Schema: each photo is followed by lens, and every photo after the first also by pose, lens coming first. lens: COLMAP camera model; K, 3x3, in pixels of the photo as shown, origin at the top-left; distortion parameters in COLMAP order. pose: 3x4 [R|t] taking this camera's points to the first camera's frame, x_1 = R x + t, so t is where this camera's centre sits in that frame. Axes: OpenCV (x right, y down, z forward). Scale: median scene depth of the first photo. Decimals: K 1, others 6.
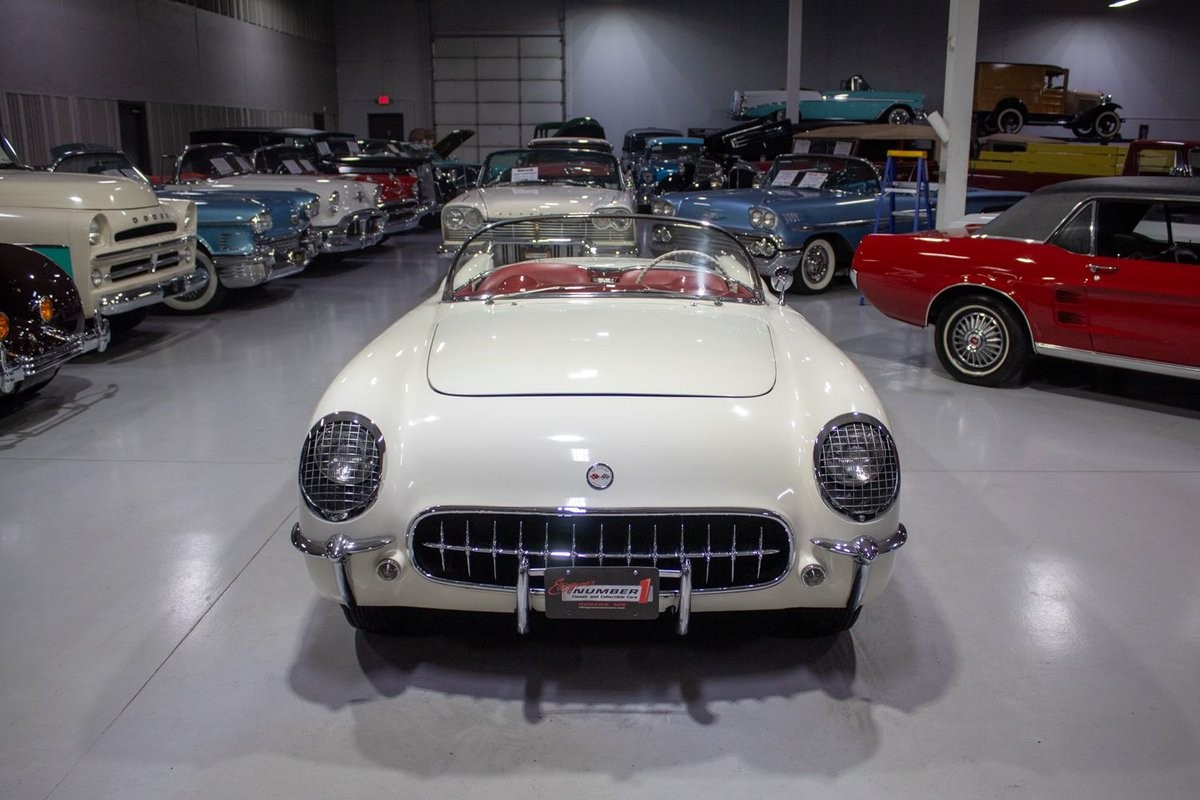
lens RADIAL K [[1054.4, 0, 617.9], [0, 1054.4, 401.6], [0, 0, 1]] dist [-0.141546, 0.122460]
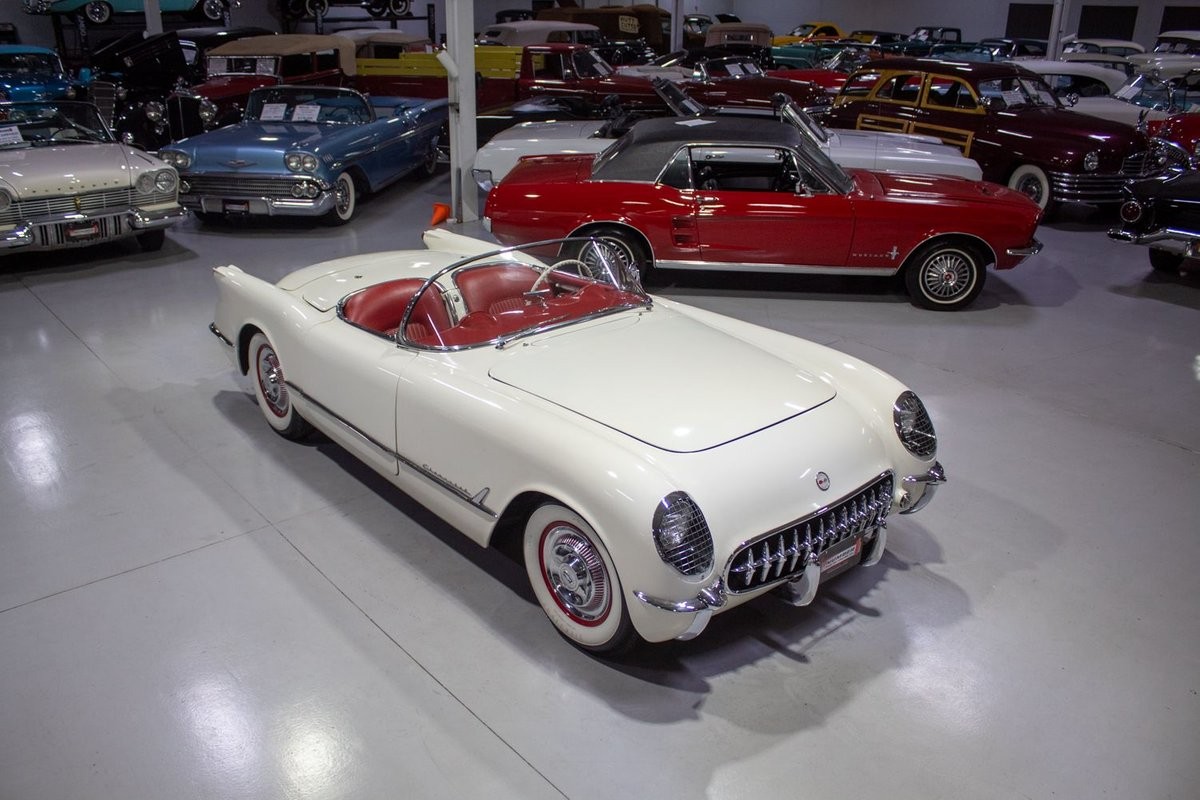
lens RADIAL K [[1007.1, 0, 600.0], [0, 1007.1, 400.0], [0, 0, 1]] dist [-0.161464, 0.123040]
pose [[0.757399, -0.247510, 0.604223, -0.300824], [0.155478, 0.967118, 0.201271, -0.102595], [-0.634172, -0.058499, 0.770976, 0.049634]]
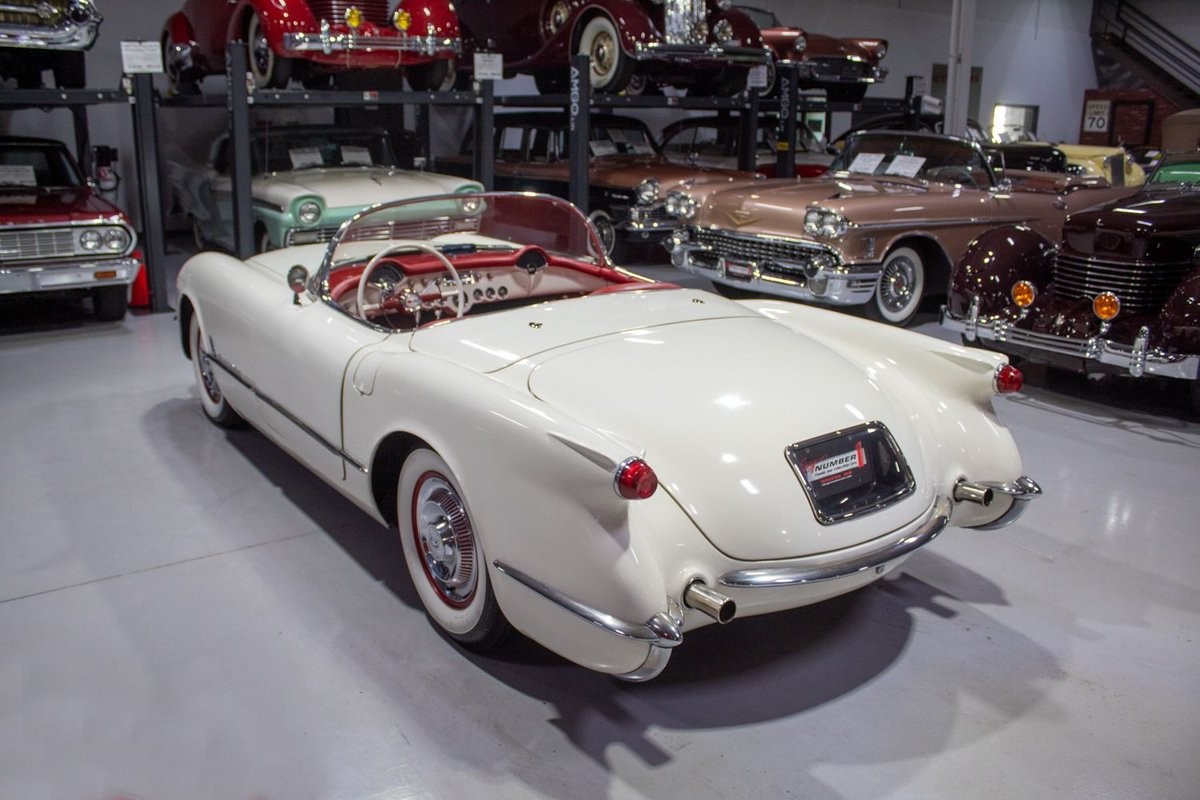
lens RADIAL K [[990.1, 0, 591.4], [0, 990.1, 395.7], [0, 0, 1]] dist [-0.137609, 0.103334]
pose [[-0.816321, 0.150589, -0.557622, 0.203705], [-0.154673, 0.873164, 0.462234, -0.213726], [0.556503, 0.463581, -0.689491, 0.833923]]
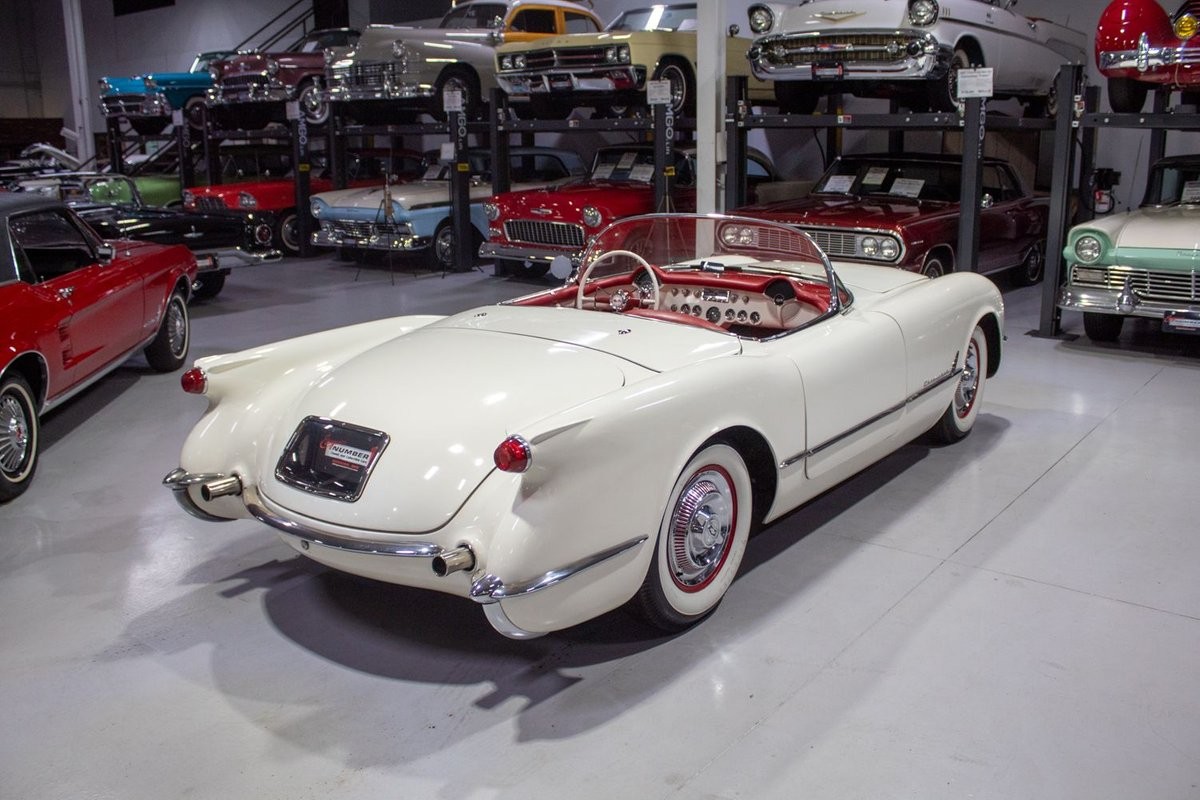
lens RADIAL K [[1054.4, 0, 617.9], [0, 1054.4, 401.6], [0, 0, 1]] dist [-0.141546, 0.122460]
pose [[-0.790156, -0.150311, 0.594188, -0.275235], [0.155862, 0.888312, 0.431982, -0.222076], [-0.592757, 0.433945, -0.678477, 0.855640]]
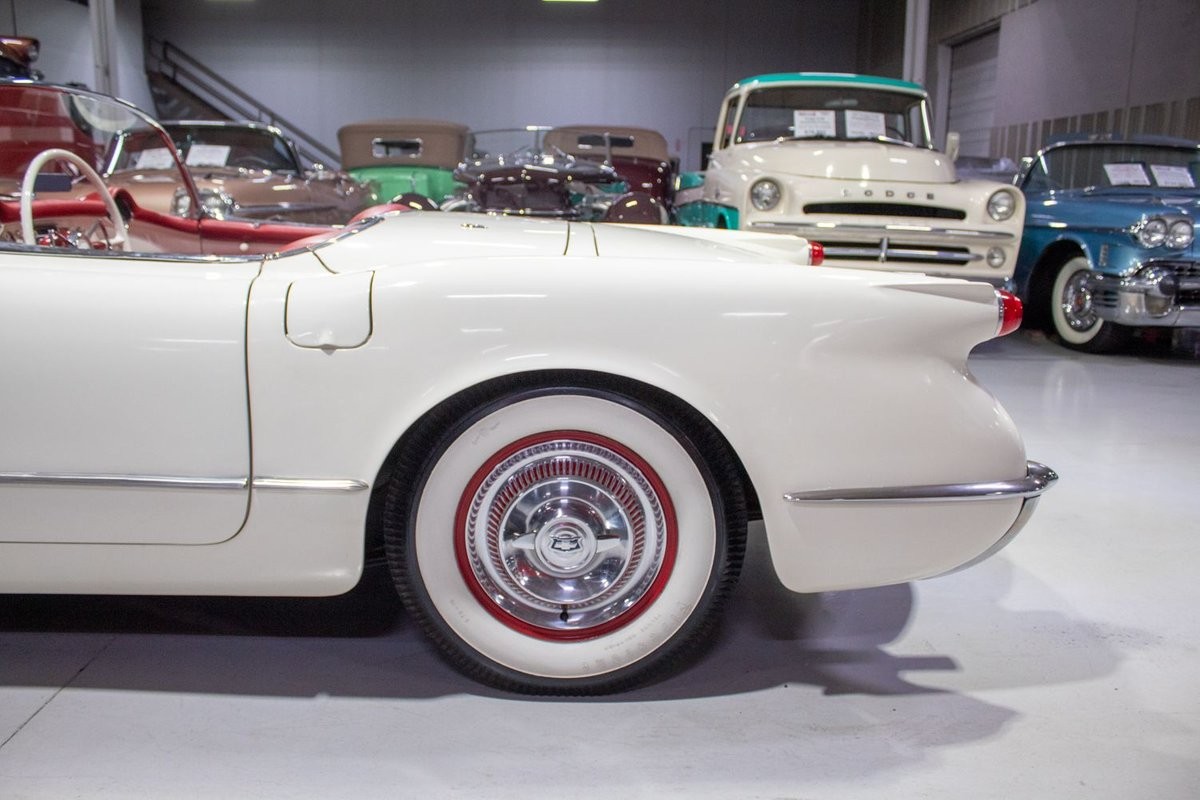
lens RADIAL K [[990.1, 0, 591.4], [0, 990.1, 395.7], [0, 0, 1]] dist [-0.137609, 0.103334]
pose [[0.011020, 0.204789, -0.978744, 0.261254], [-0.266421, 0.944023, 0.194525, -0.091451], [0.963794, 0.258615, 0.064963, 0.603369]]
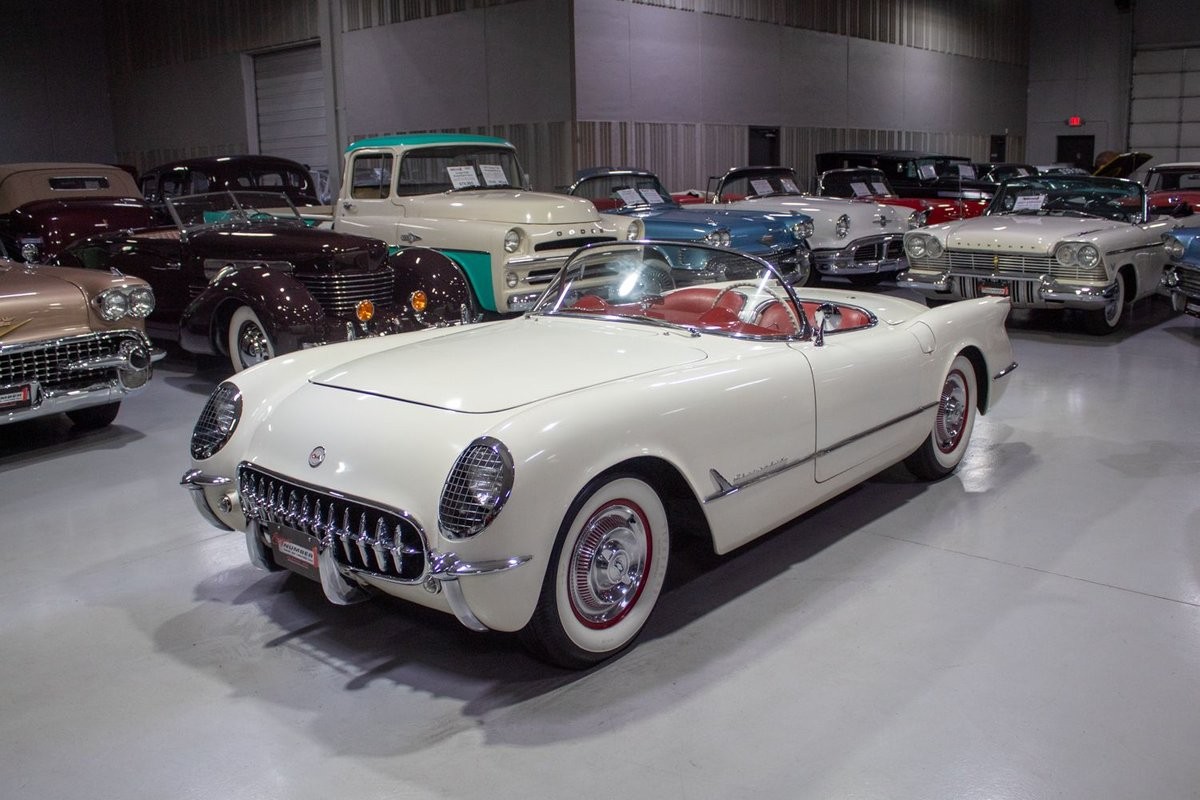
lens RADIAL K [[1087.9, 0, 623.8], [0, 1087.9, 394.5], [0, 0, 1]] dist [-0.144422, 0.123289]
pose [[0.763334, 0.118471, -0.635048, 0.300217], [-0.139483, 0.990078, 0.017044, -0.020206], [0.630766, 0.075568, 0.772284, 0.079868]]
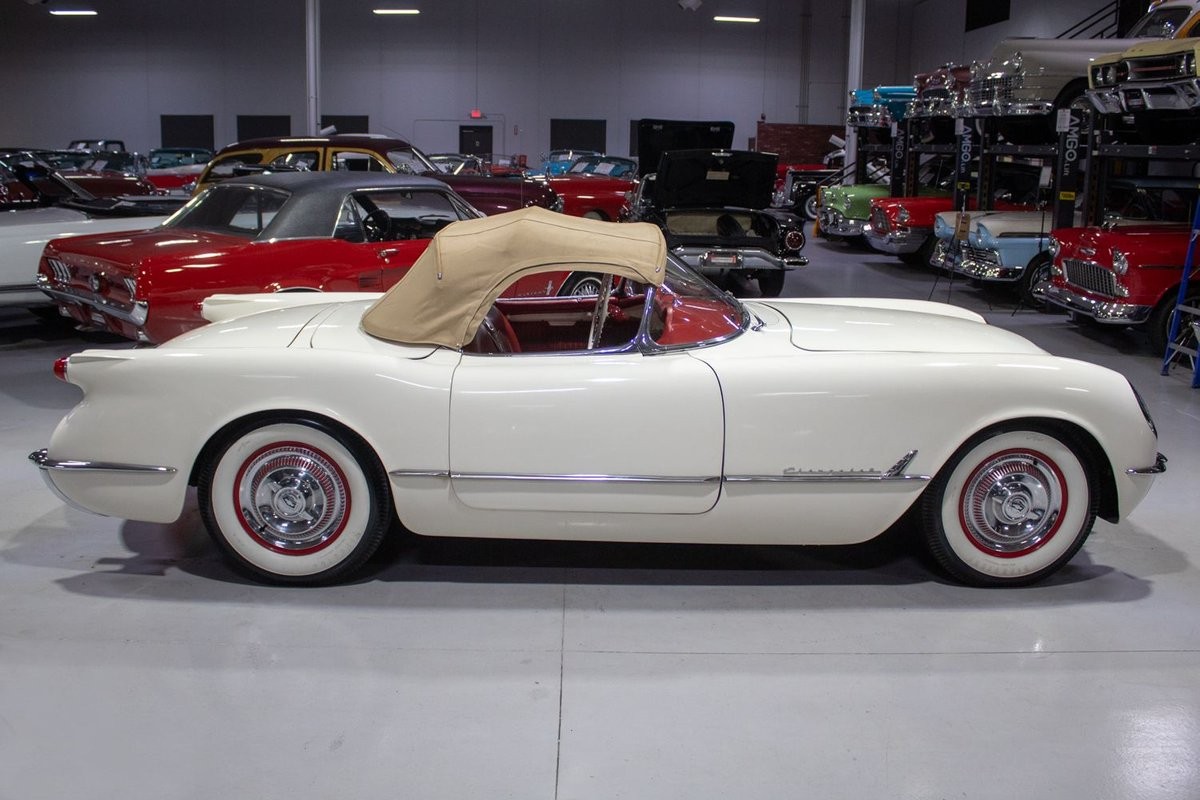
lens RADIAL K [[1102.8, 0, 591.9], [0, 1102.8, 366.9], [0, 0, 1]] dist [-0.181071, 0.179739]
pose [[-0.011677, -0.202453, 0.979222, -0.473060], [0.226784, 0.953234, 0.199784, -0.126731], [-0.973875, 0.224405, 0.034782, 0.485970]]
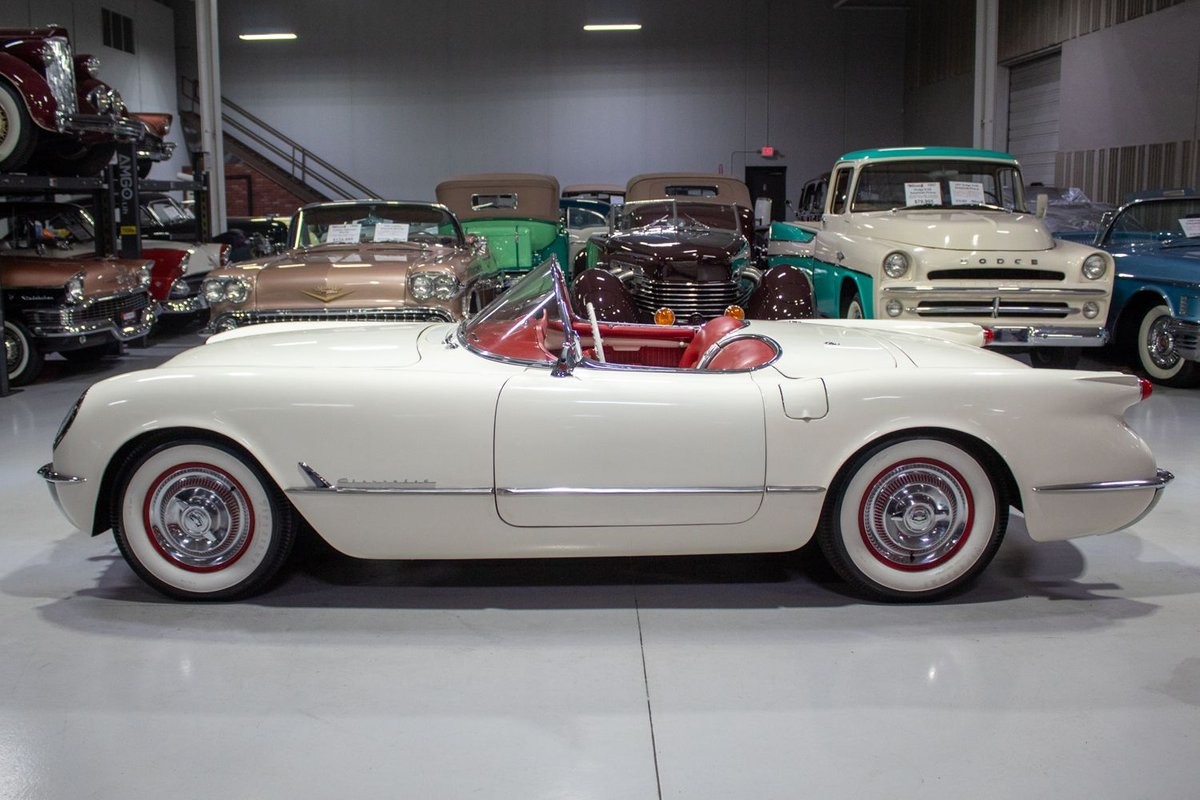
lens RADIAL K [[1112.3, 0, 527.3], [0, 1112.3, 377.0], [0, 0, 1]] dist [-0.124002, 0.072077]
pose [[-0.039051, 0.157106, -0.986809, 0.477818], [-0.234539, 0.958532, 0.161885, -0.107319], [0.971322, 0.237767, -0.000584, 0.465236]]
